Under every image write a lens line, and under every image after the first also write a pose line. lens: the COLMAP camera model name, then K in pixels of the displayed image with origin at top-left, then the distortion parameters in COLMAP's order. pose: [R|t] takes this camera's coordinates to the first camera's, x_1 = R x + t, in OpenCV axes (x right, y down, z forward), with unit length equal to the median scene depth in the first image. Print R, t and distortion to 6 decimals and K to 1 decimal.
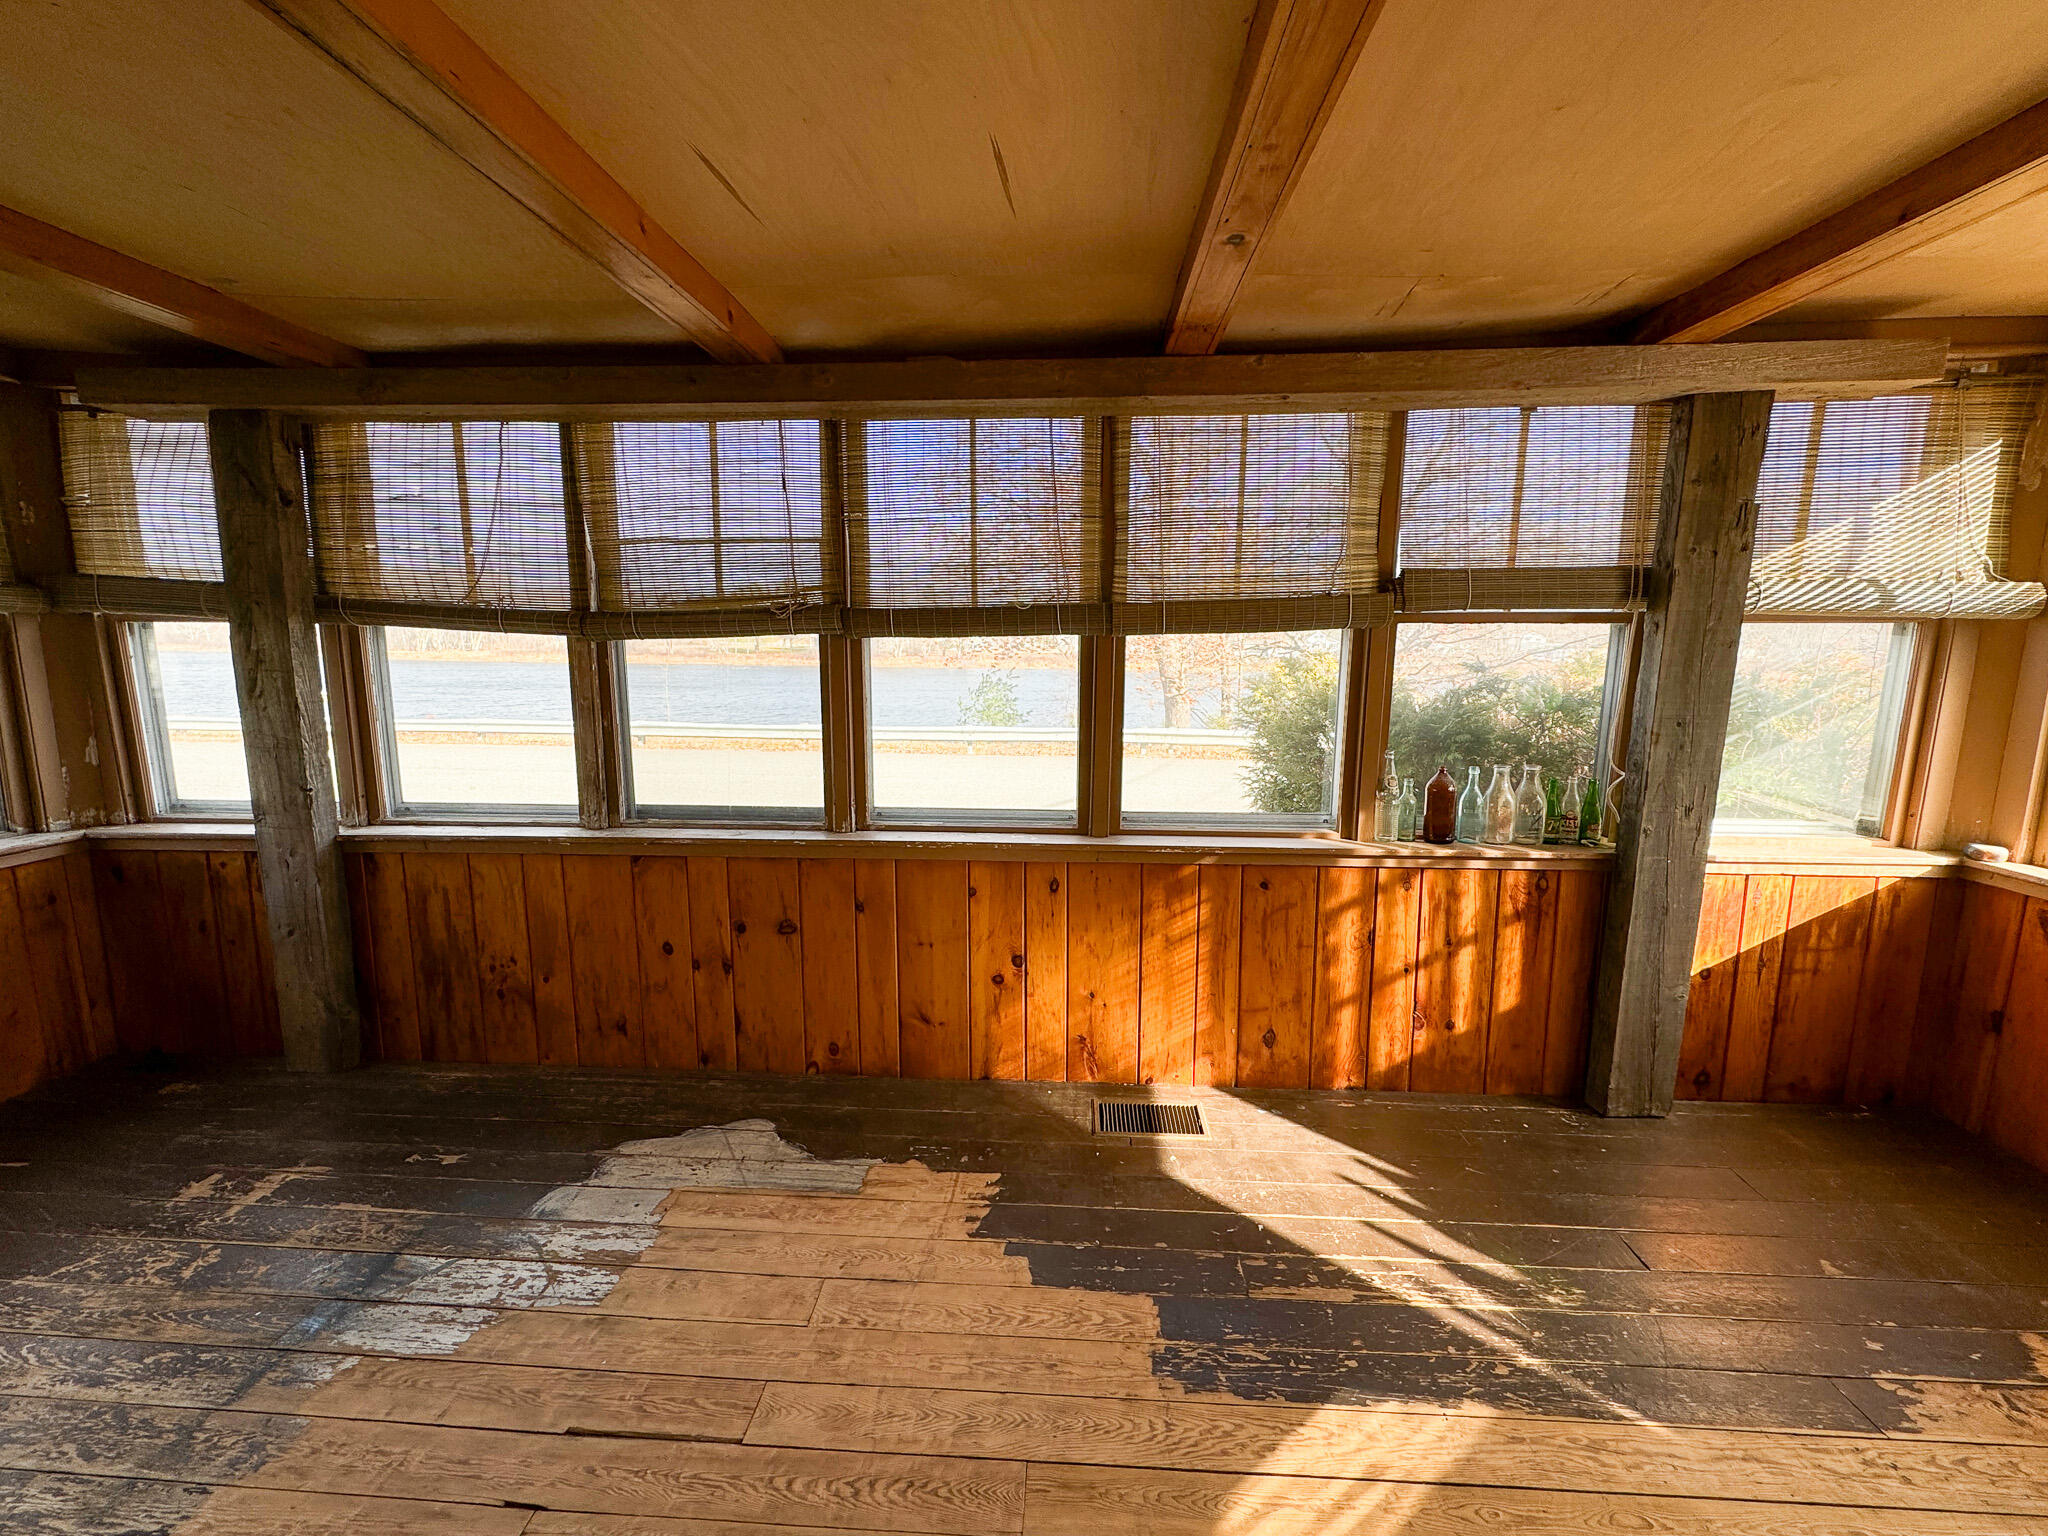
lens RADIAL K [[825.7, 0, 1019.8], [0, 825.7, 770.0], [0, 0, 1]] dist [0.000372, -0.000216]
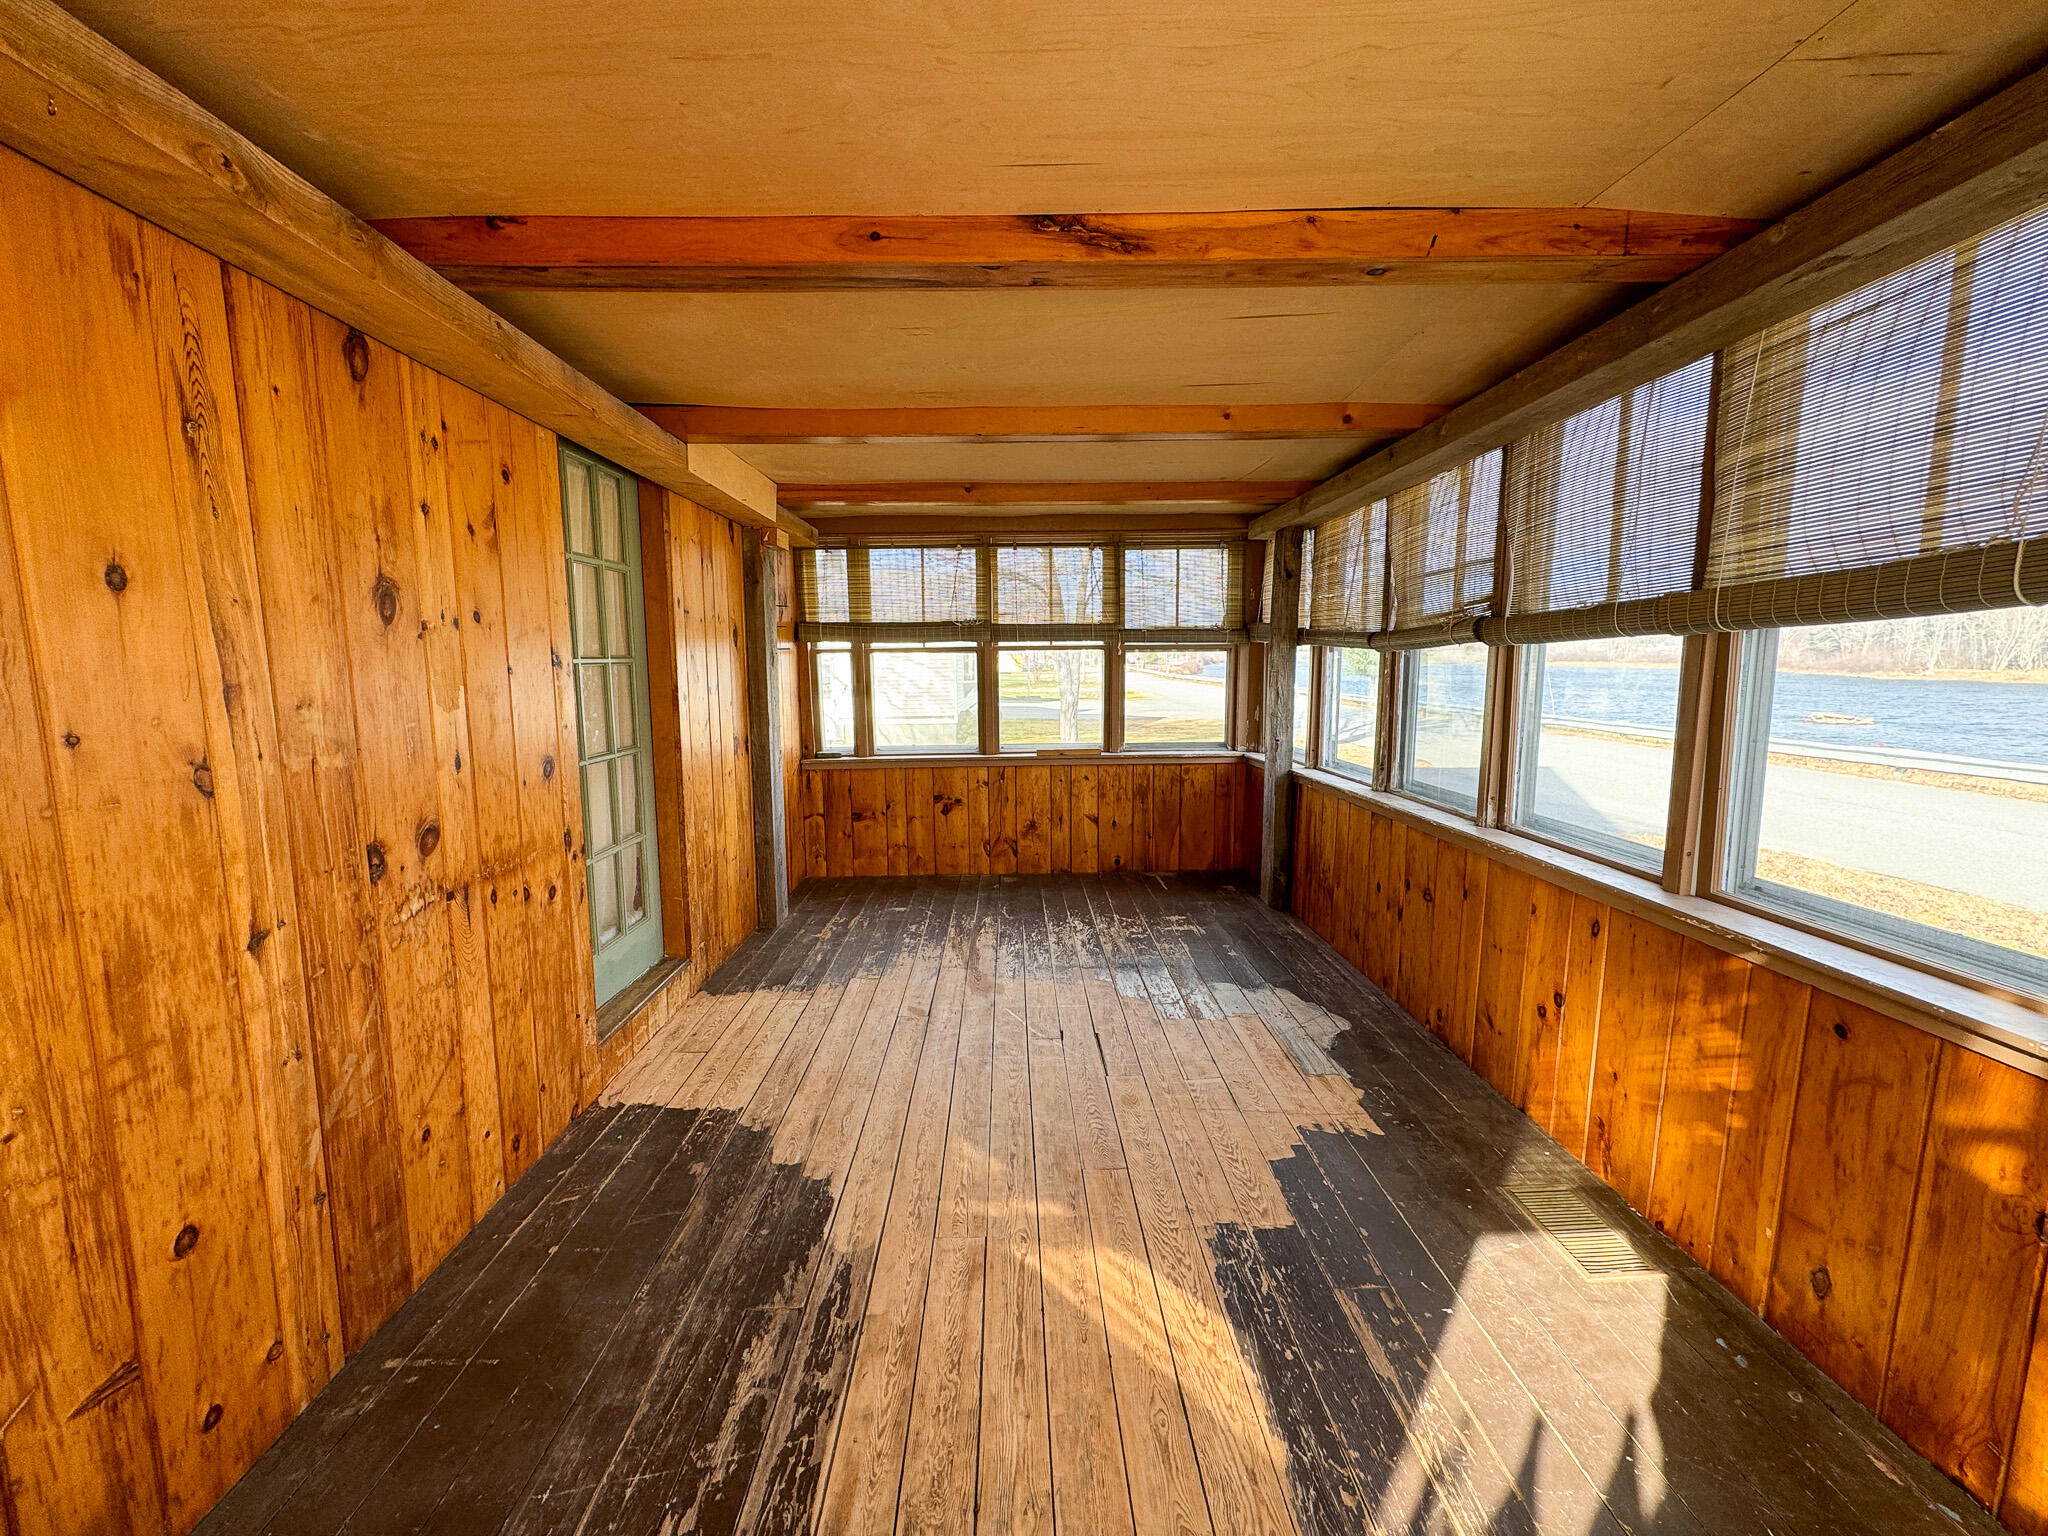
lens RADIAL K [[825.7, 0, 1033.6], [0, 825.7, 766.2], [0, 0, 1]] dist [0.000372, -0.000216]
pose [[0.089429, 0.120005, -0.988737, 0.861416], [-0.145385, 0.983655, 0.106238, -0.033521], [0.985325, 0.134247, 0.105414, 0.328542]]
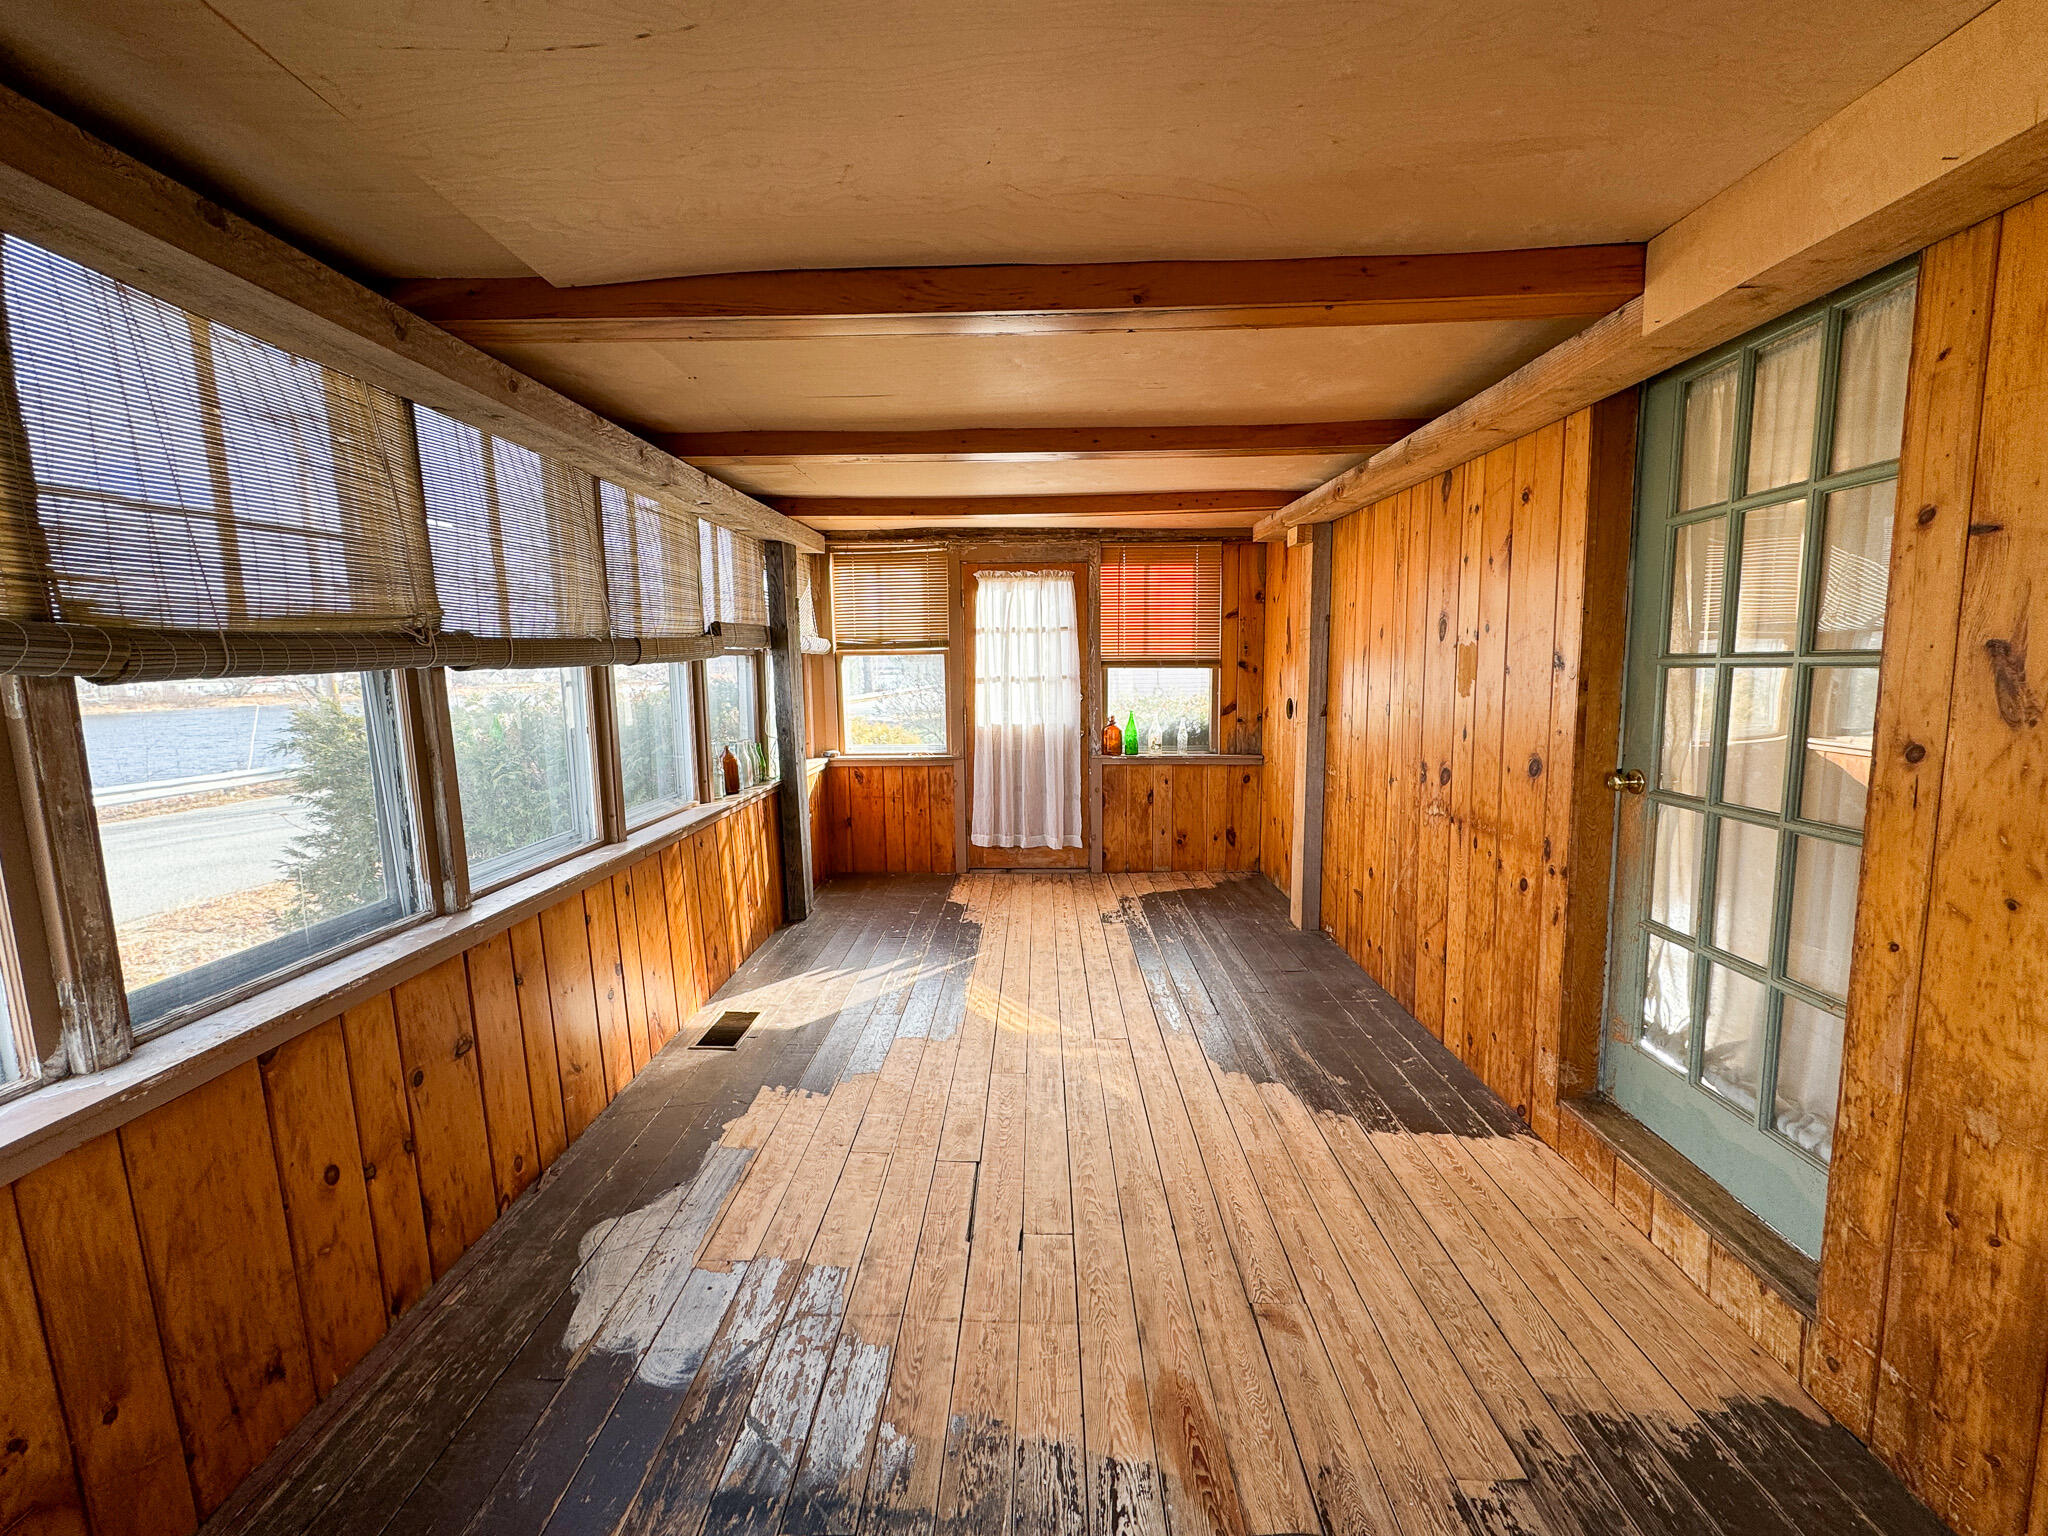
lens RADIAL K [[825.7, 0, 1011.7], [0, 825.7, 765.8], [0, 0, 1]] dist [0.000372, -0.000216]
pose [[-0.025696, -0.129602, 0.991233, -1.107880], [0.171333, 0.976318, 0.132093, -0.084887], [-0.984878, 0.173226, -0.002882, 0.488658]]
